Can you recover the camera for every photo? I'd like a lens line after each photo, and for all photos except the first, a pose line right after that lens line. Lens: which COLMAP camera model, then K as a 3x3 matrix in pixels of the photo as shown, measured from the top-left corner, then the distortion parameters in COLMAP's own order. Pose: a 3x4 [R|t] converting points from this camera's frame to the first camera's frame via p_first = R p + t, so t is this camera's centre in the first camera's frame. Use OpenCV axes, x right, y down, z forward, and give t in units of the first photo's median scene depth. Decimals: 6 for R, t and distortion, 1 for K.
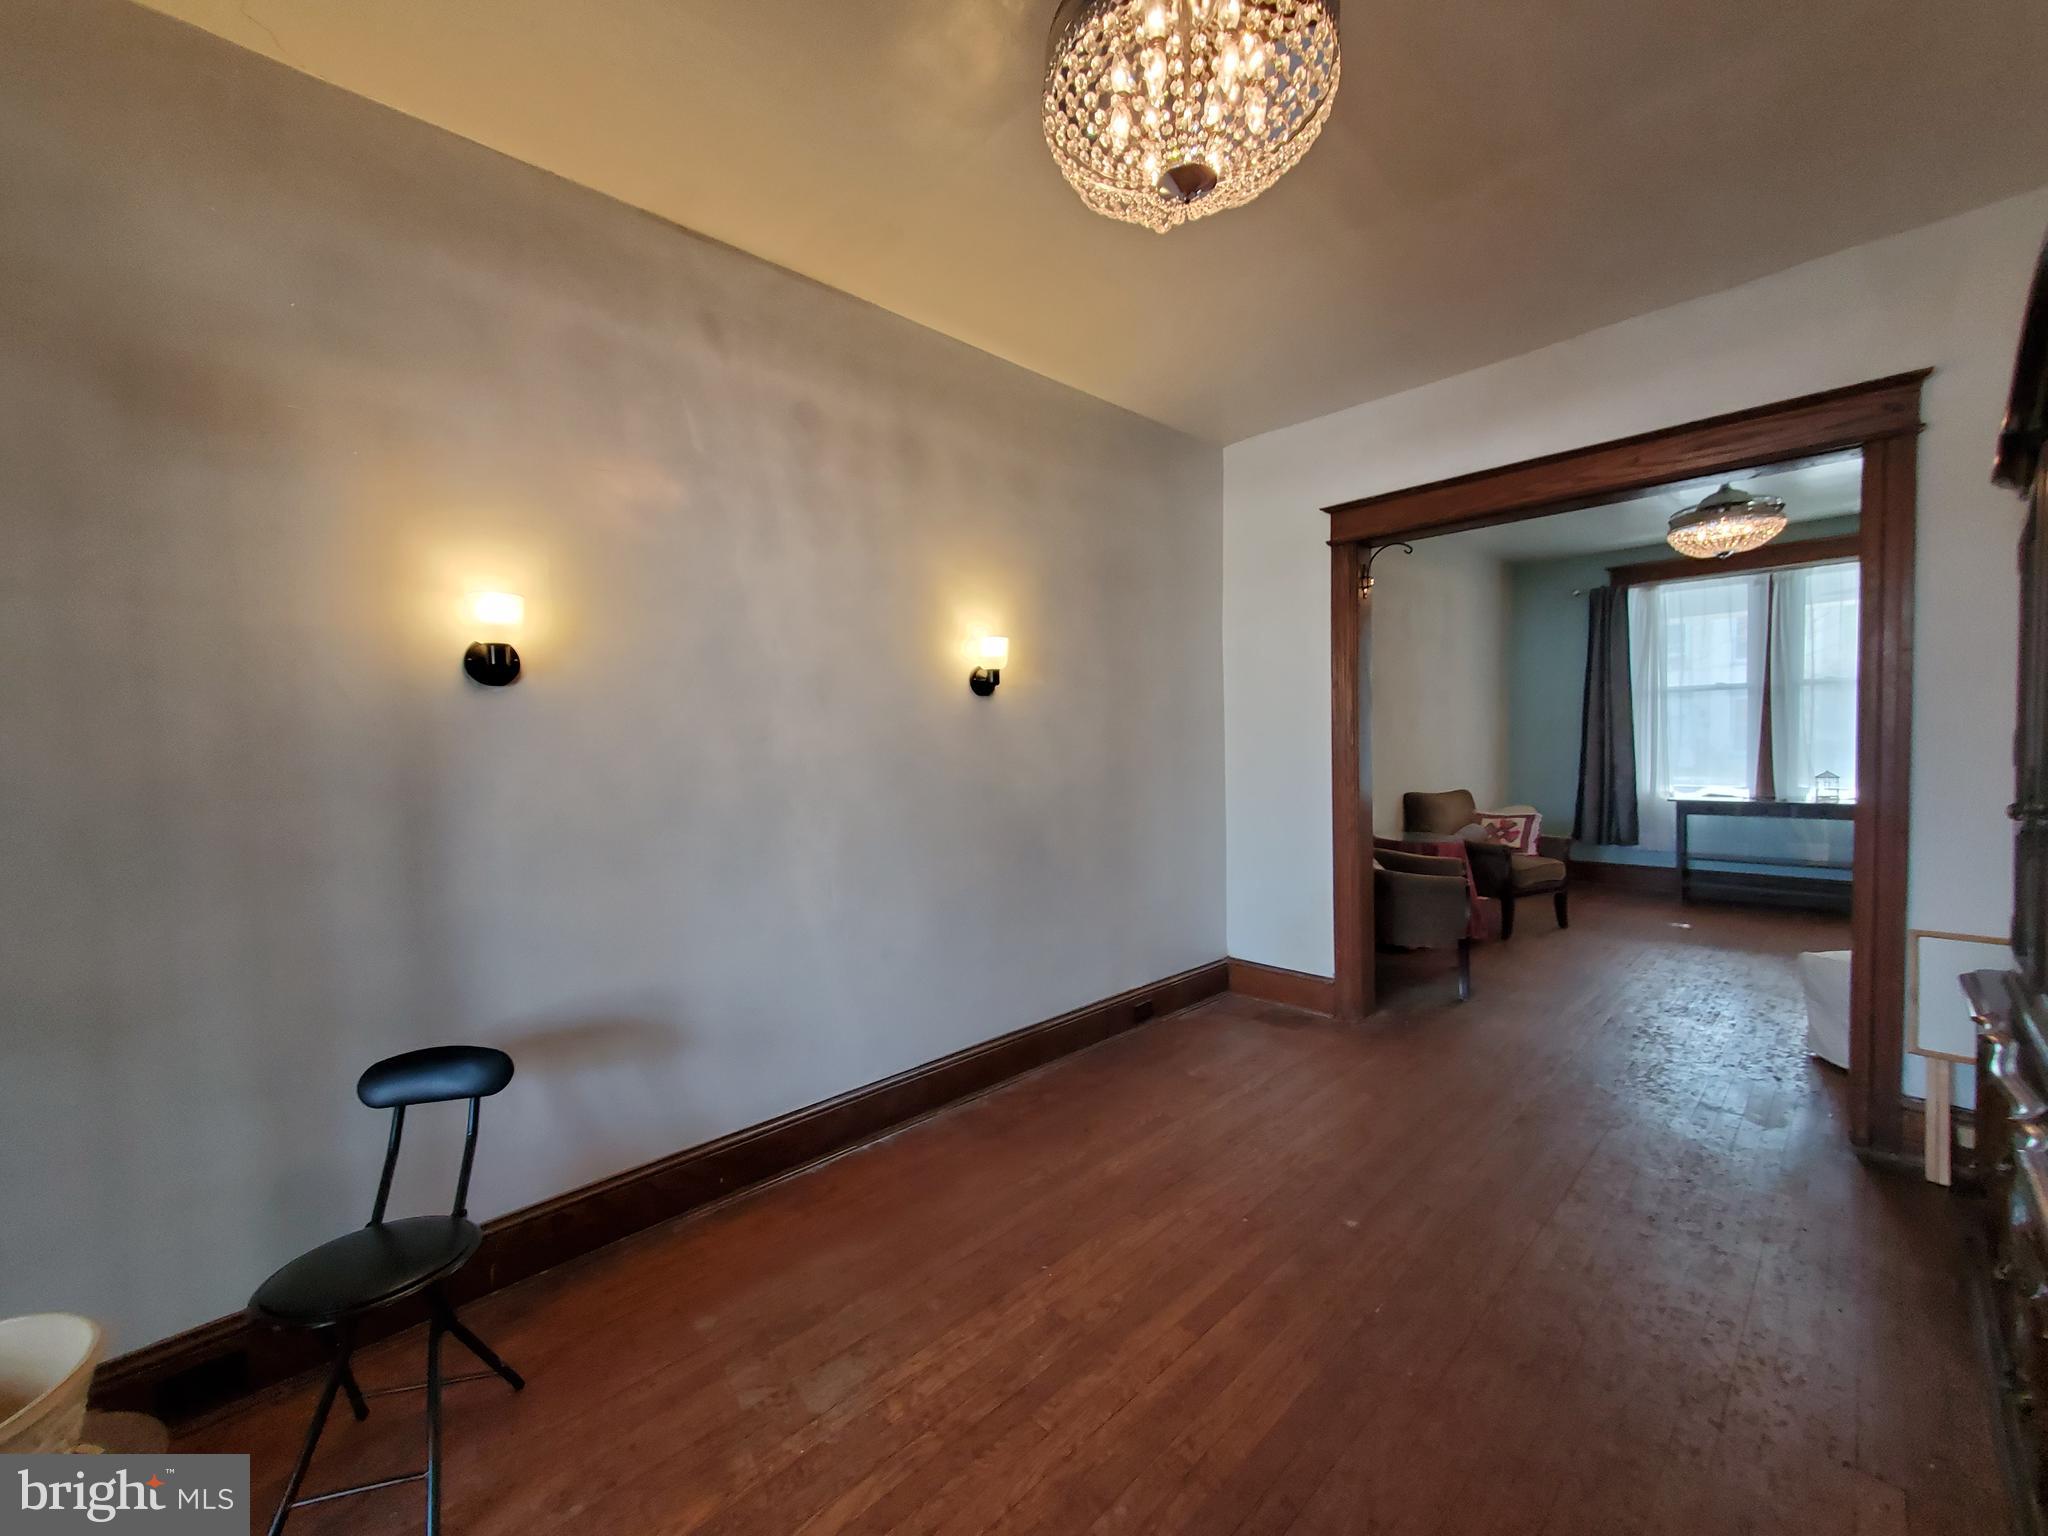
lens RADIAL K [[817.0, 0, 1022.6], [0, 817.0, 775.8], [0, 0, 1]] dist [0.009389, -0.000143]
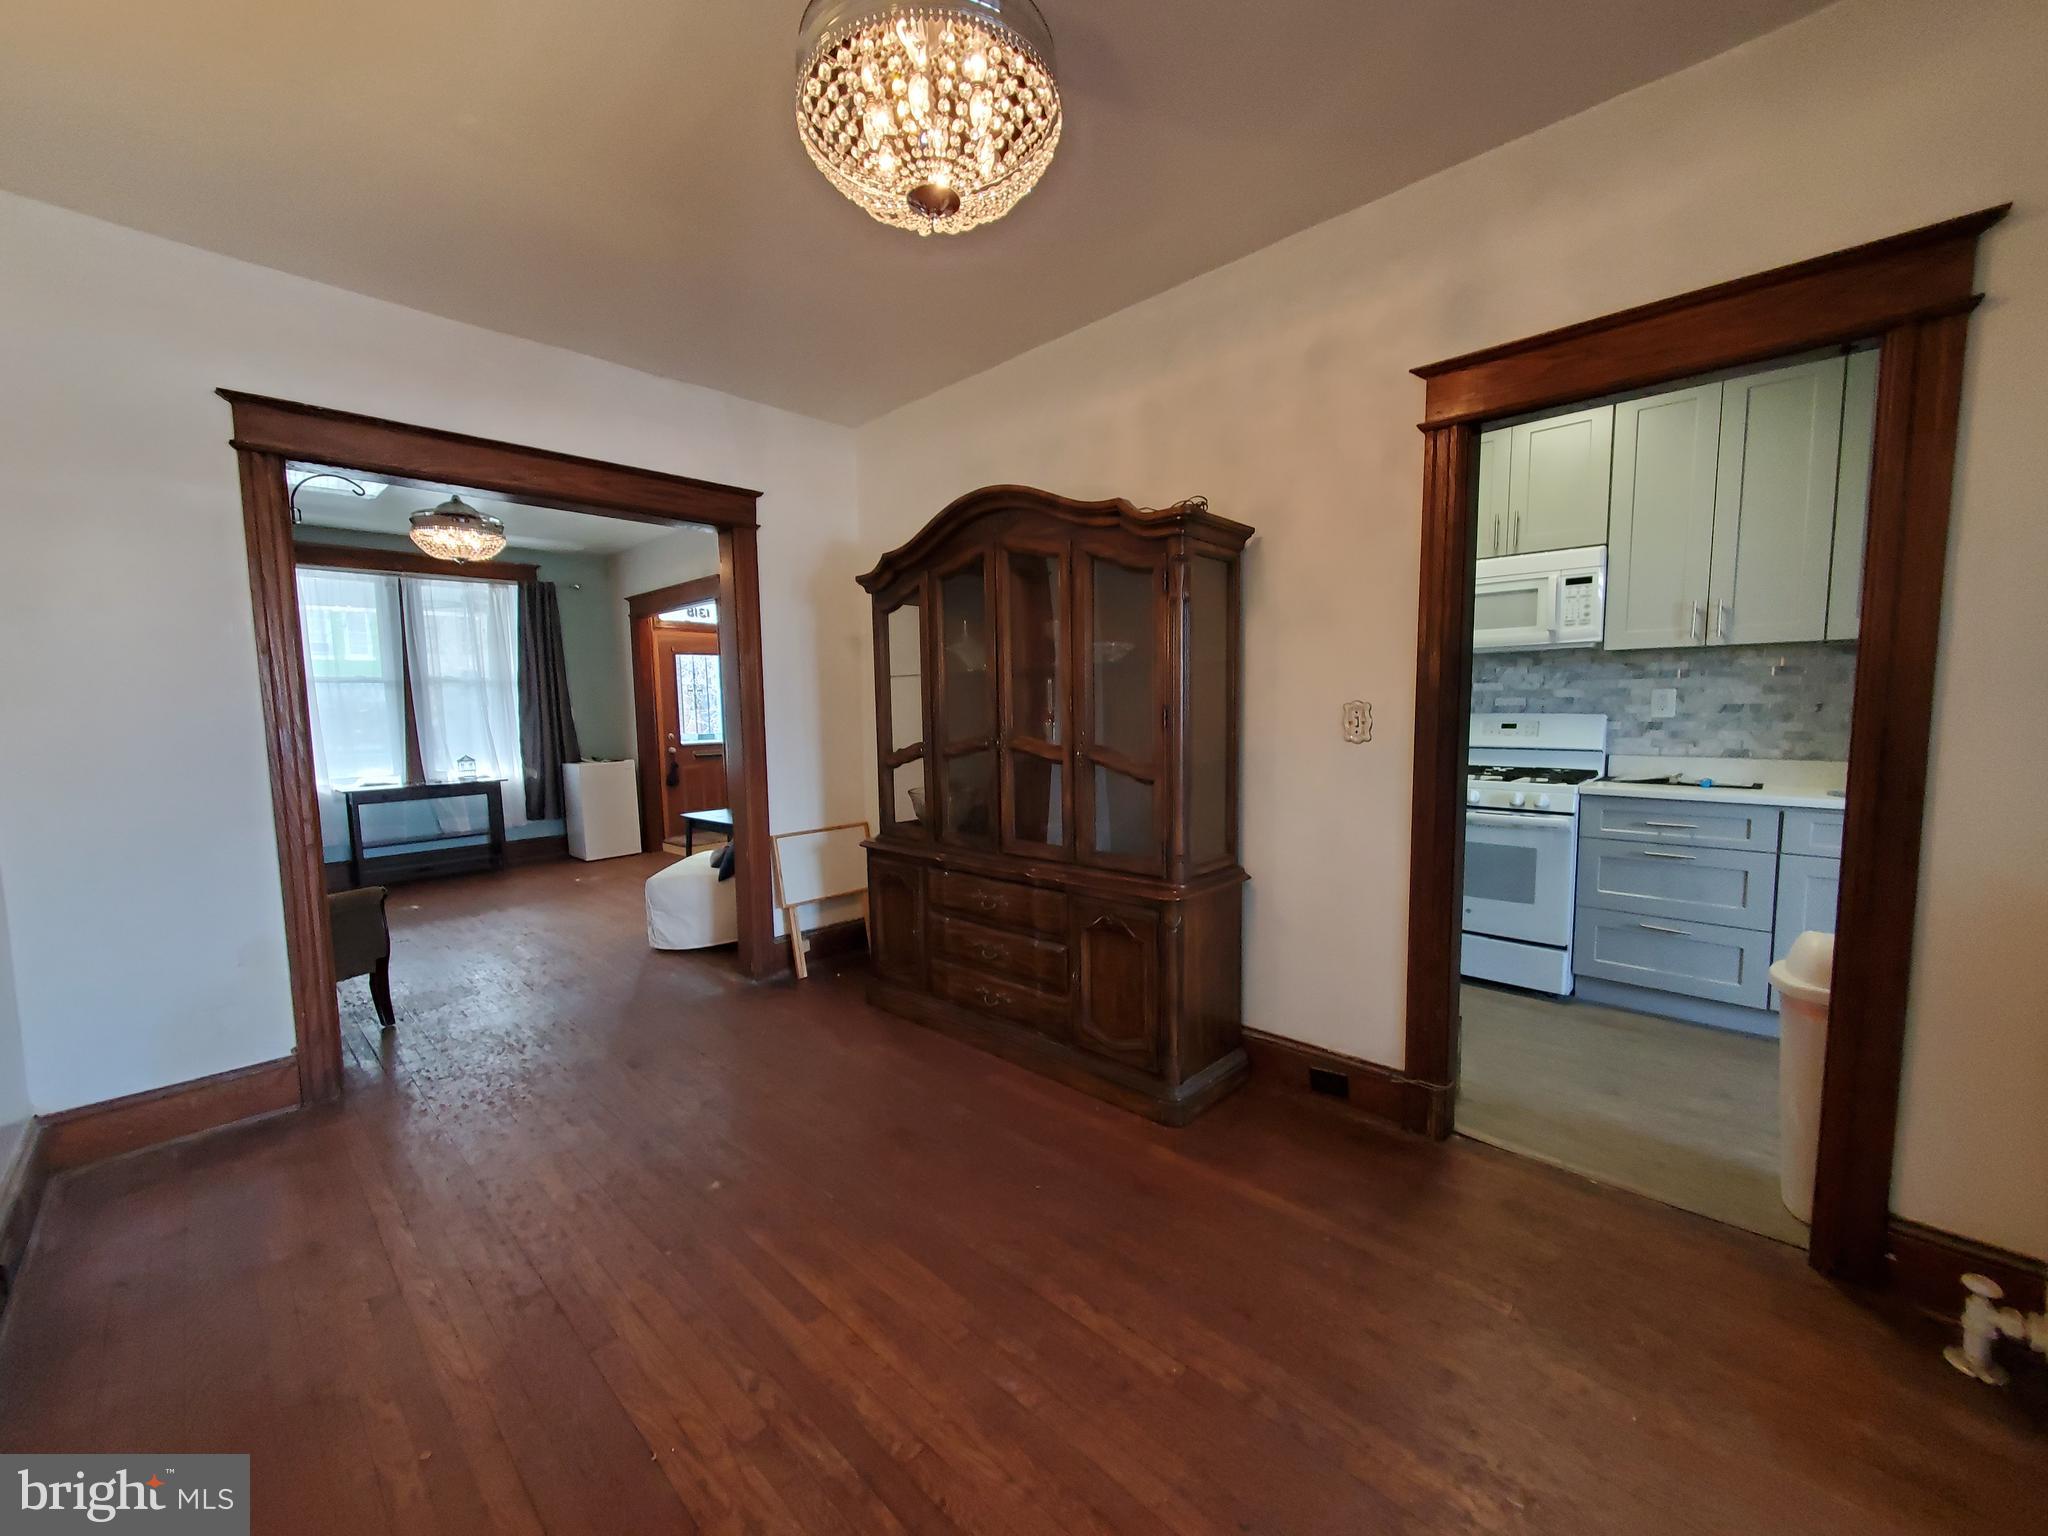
lens RADIAL K [[817.0, 0, 1022.6], [0, 817.0, 775.8], [0, 0, 1]] dist [0.009389, -0.000143]
pose [[-0.033270, -0.065159, 0.997320, -0.229619], [0.063895, 0.995693, 0.067184, -0.004445], [-0.997402, 0.065959, -0.028963, 0.232745]]
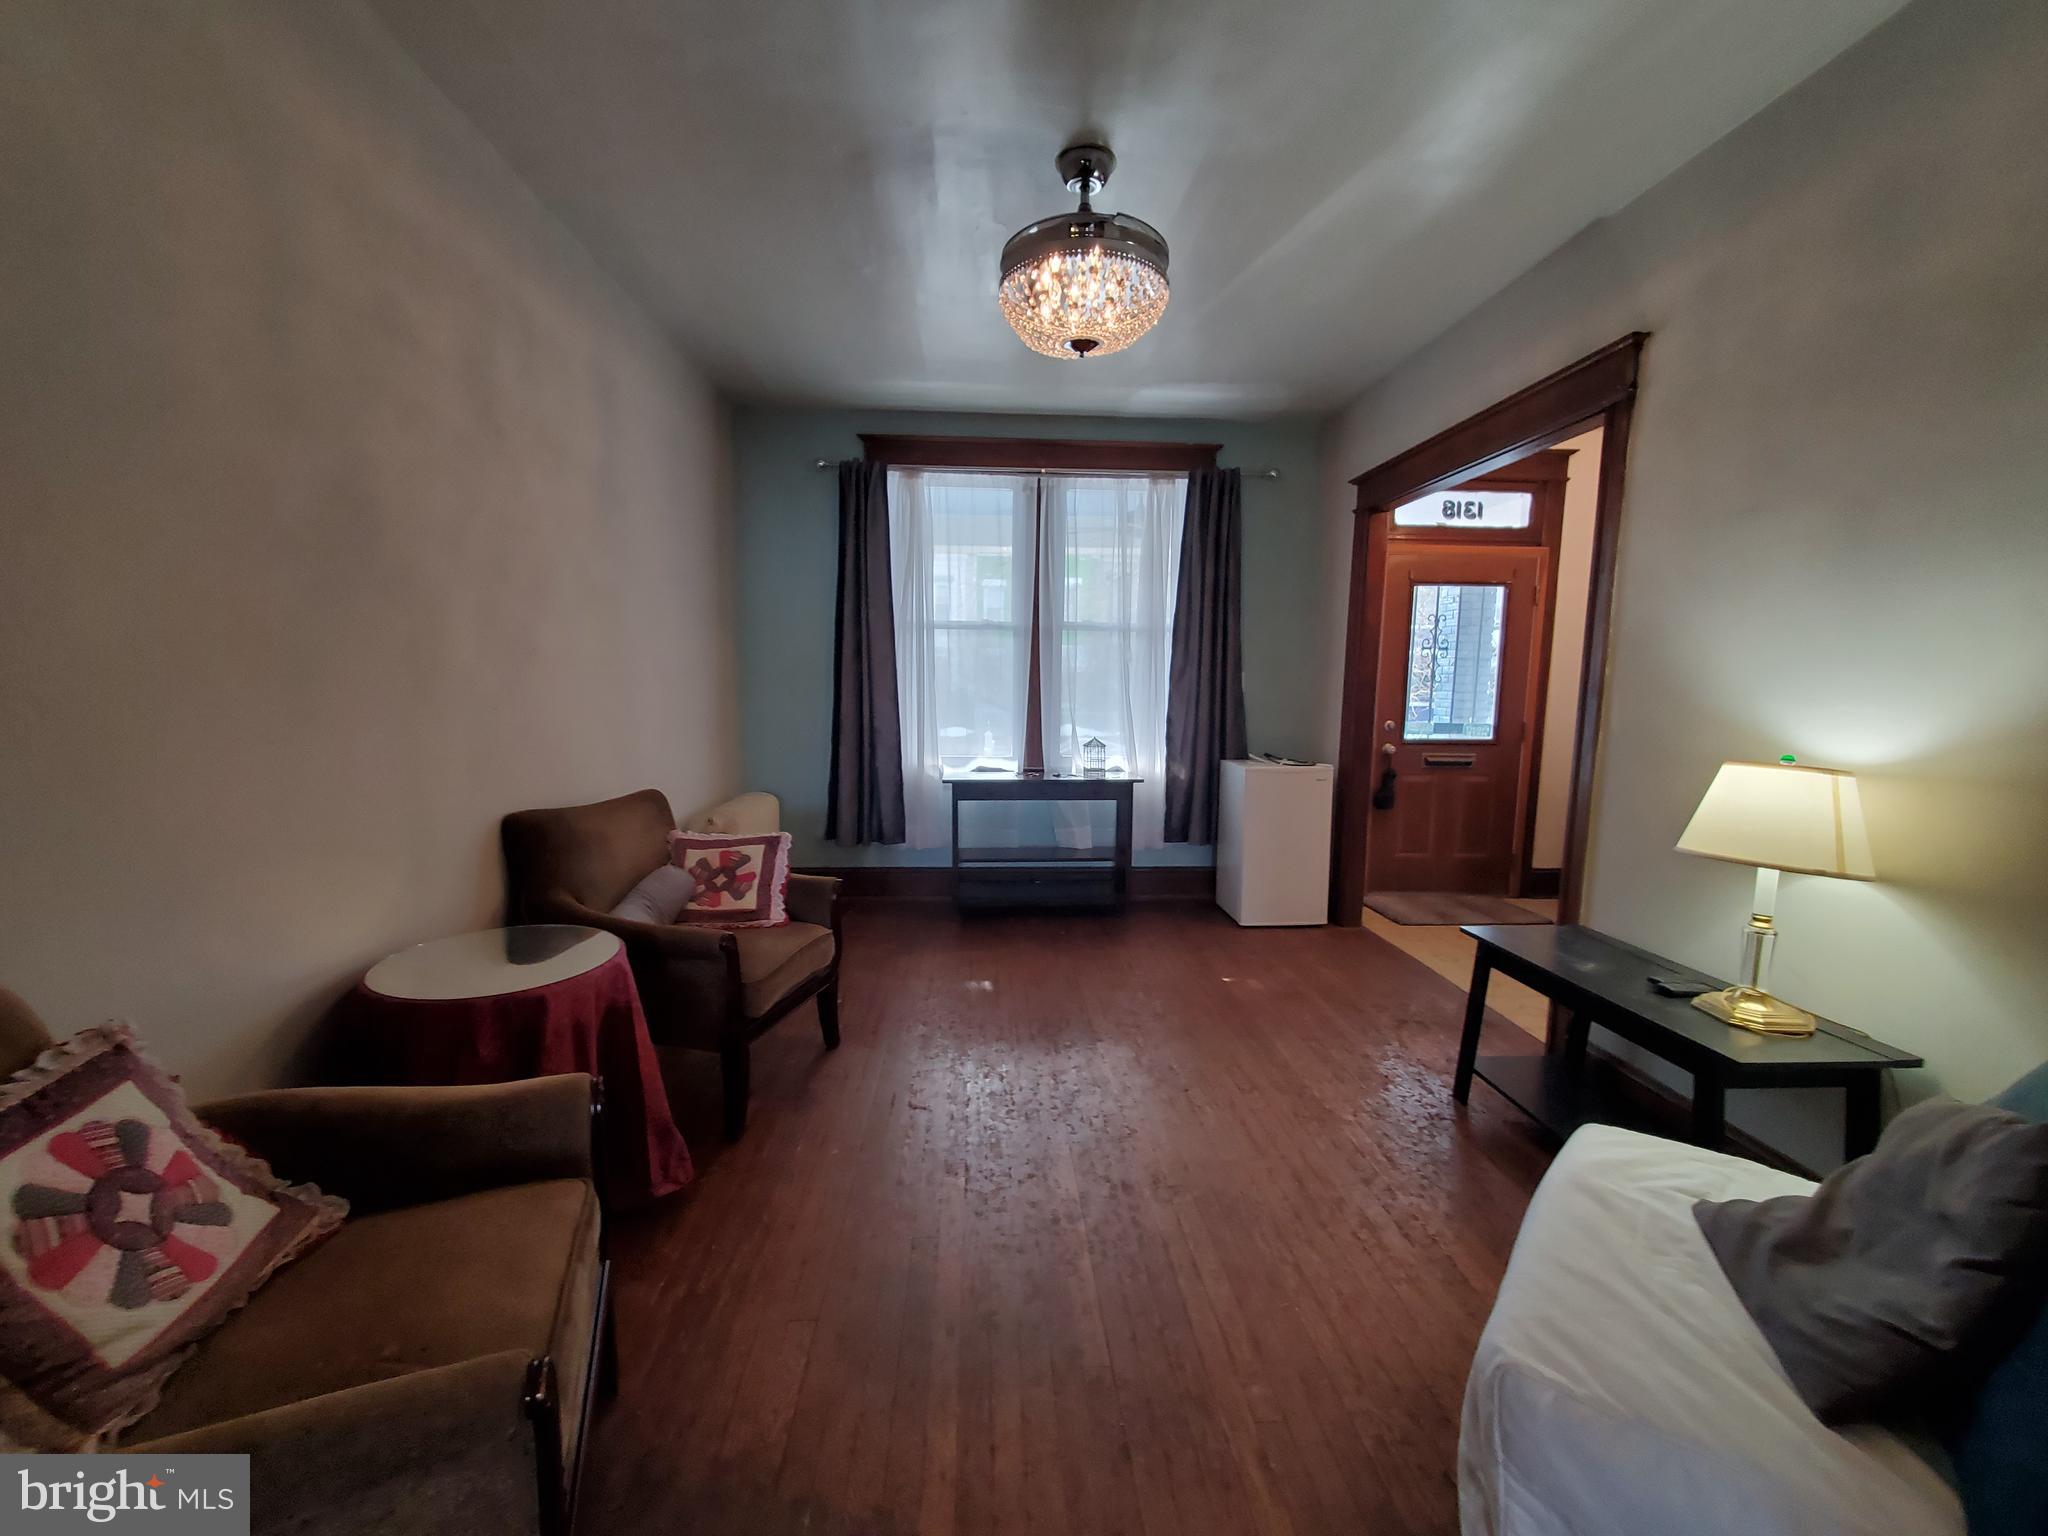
lens RADIAL K [[817.0, 0, 1022.6], [0, 817.0, 775.8], [0, 0, 1]] dist [0.009389, -0.000143]
pose [[0.652930, -0.060081, 0.755031, 0.323998], [0.006205, 0.997240, 0.073989, -0.028113], [-0.757392, -0.043624, 0.651501, 0.527816]]
